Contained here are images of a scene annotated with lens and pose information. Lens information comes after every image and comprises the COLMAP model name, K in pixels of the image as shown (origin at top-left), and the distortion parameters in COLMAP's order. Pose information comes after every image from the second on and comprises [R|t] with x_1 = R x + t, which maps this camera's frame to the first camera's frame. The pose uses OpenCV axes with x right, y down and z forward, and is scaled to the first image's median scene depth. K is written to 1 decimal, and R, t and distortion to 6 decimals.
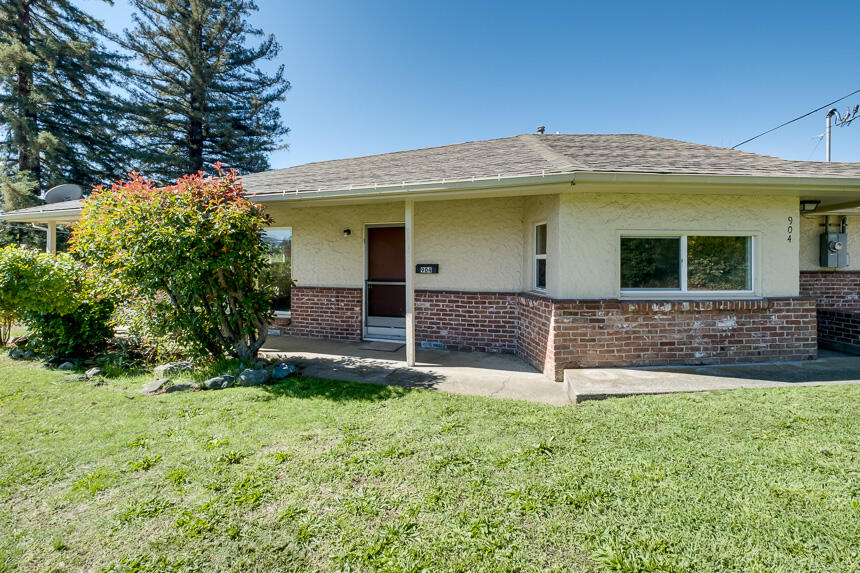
lens RADIAL K [[408.7, 0, 427.2], [0, 408.7, 263.0], [0, 0, 1]] dist [-0.000644, -0.000195]
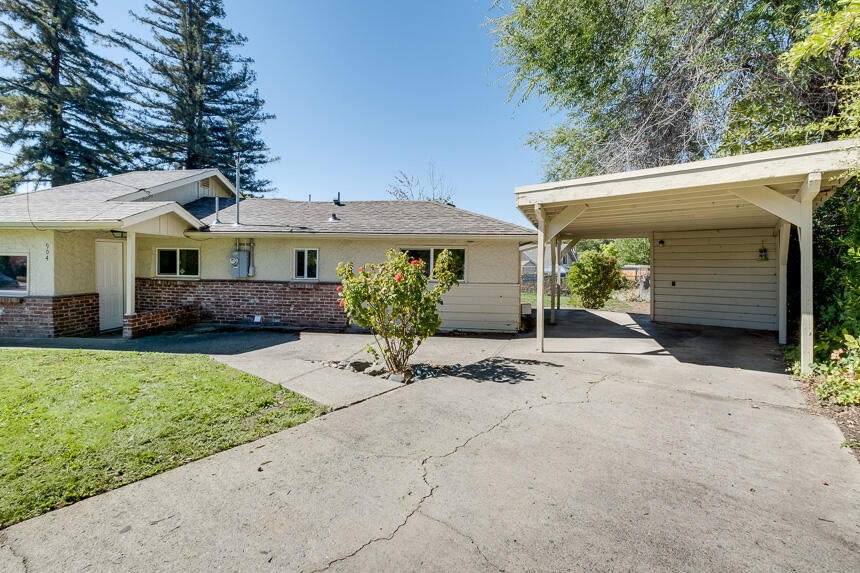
lens RADIAL K [[408.7, 0, 427.2], [0, 408.7, 263.0], [0, 0, 1]] dist [-0.000644, -0.000195]
pose [[0.981994, 0.014811, -0.188329, 2.193123], [-0.014715, 0.999890, 0.001908, -0.055636], [0.188337, 0.000898, 0.982104, -0.202244]]
